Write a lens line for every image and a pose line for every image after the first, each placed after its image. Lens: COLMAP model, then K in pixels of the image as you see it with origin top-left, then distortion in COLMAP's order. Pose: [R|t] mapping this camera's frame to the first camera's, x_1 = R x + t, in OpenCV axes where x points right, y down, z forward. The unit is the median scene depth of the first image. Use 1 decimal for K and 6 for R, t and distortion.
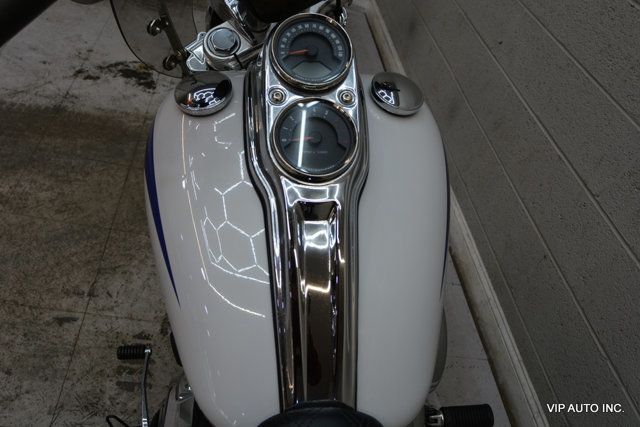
lens RADIAL K [[513.9, 0, 311.3], [0, 513.9, 206.9], [0, 0, 1]] dist [-0.030469, 0.027422]
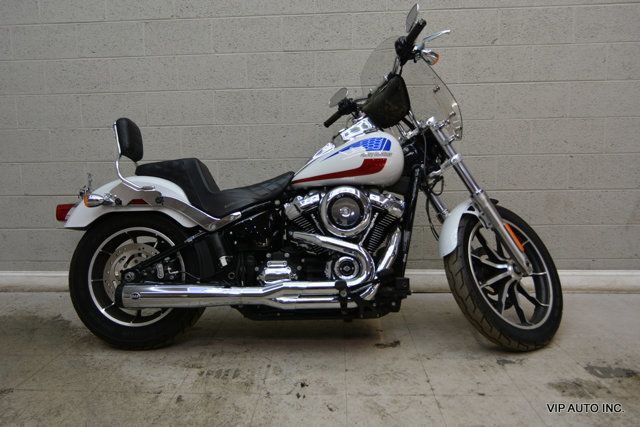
lens RADIAL K [[487.1, 0, 313.7], [0, 487.1, 200.6], [0, 0, 1]] dist [-0.021380, 0.024347]
pose [[0.109193, -0.404631, 0.907938, -1.279034], [0.700058, 0.679756, 0.218747, -0.157484], [-0.705688, 0.611723, 0.357490, -0.043351]]
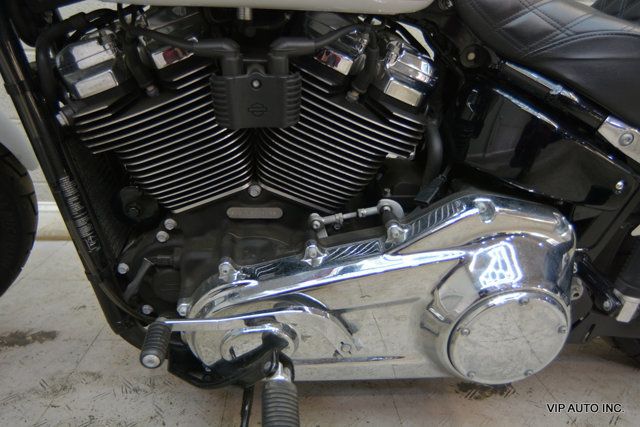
lens RADIAL K [[487.1, 0, 313.6], [0, 487.1, 205.1], [0, 0, 1]] dist [-0.021380, 0.024347]
pose [[0.027064, -0.554578, 0.831692, -0.497827], [0.644791, 0.645463, 0.409417, 0.050414], [-0.763880, 0.525187, 0.375056, 0.402283]]
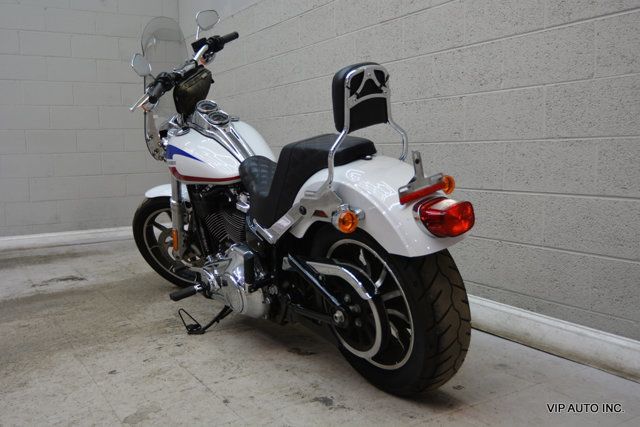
lens RADIAL K [[598.0, 0, 318.0], [0, 598.0, 210.2], [0, 0, 1]] dist [-0.017661, 0.000000]
pose [[0.838727, -0.357714, 0.410581, -0.572252], [0.521024, 0.746384, -0.414060, 1.034841], [-0.158336, 0.561206, 0.812390, -0.939285]]
